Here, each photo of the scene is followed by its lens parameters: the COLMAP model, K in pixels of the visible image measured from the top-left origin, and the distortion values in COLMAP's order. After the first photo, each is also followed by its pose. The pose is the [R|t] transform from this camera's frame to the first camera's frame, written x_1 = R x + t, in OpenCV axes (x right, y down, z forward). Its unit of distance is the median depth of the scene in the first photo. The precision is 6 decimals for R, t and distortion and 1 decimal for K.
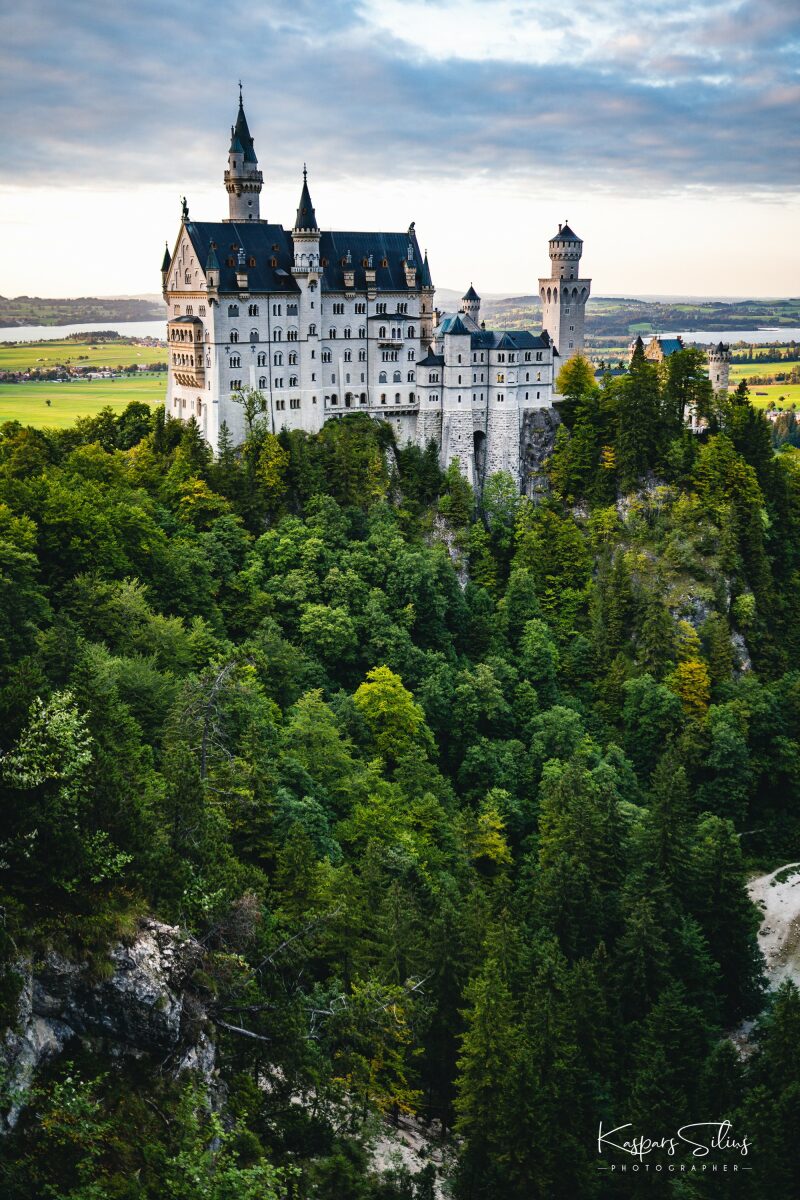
lens RADIAL K [[1141.0, 0, 425.5], [0, 1141.0, 601.0], [0, 0, 1]] dist [-0.055409, 0.009052]
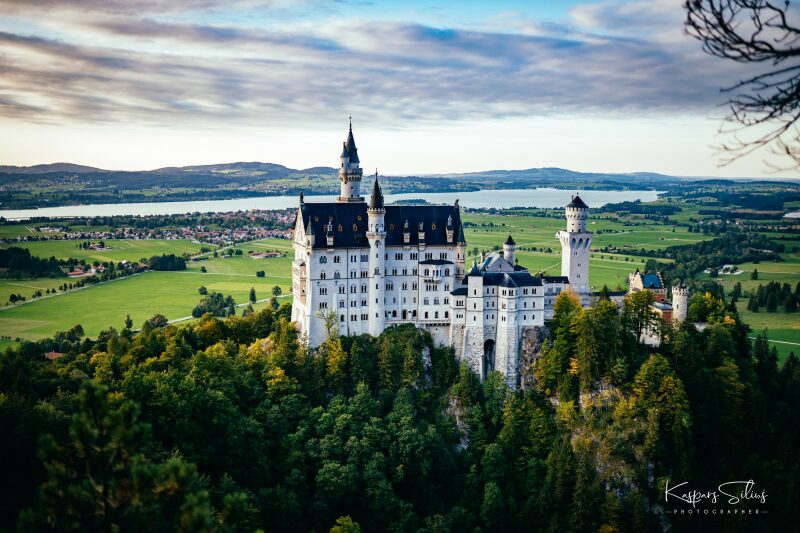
lens RADIAL K [[775.4, 0, 408.5], [0, 775.4, 264.0], [0, 0, 1]] dist [-0.068531, 0.100815]
pose [[0.956913, 0.041937, -0.287329, 0.237992], [-0.083603, 0.987406, -0.134311, -0.105865], [0.278078, 0.152545, 0.948368, 0.005794]]
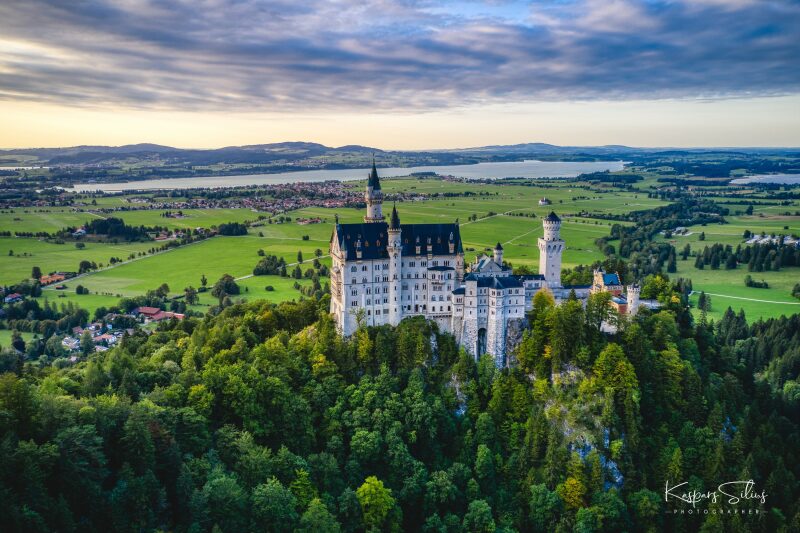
lens RADIAL K [[610.1, 0, 400.0], [0, 610.1, 266.5], [0, 0, 1]] dist [0.021184, 0.003960]
pose [[0.946351, 0.059243, -0.317663, 0.244199], [-0.081254, 0.995092, -0.056483, -0.189514], [0.312757, 0.079264, 0.946520, -0.025400]]
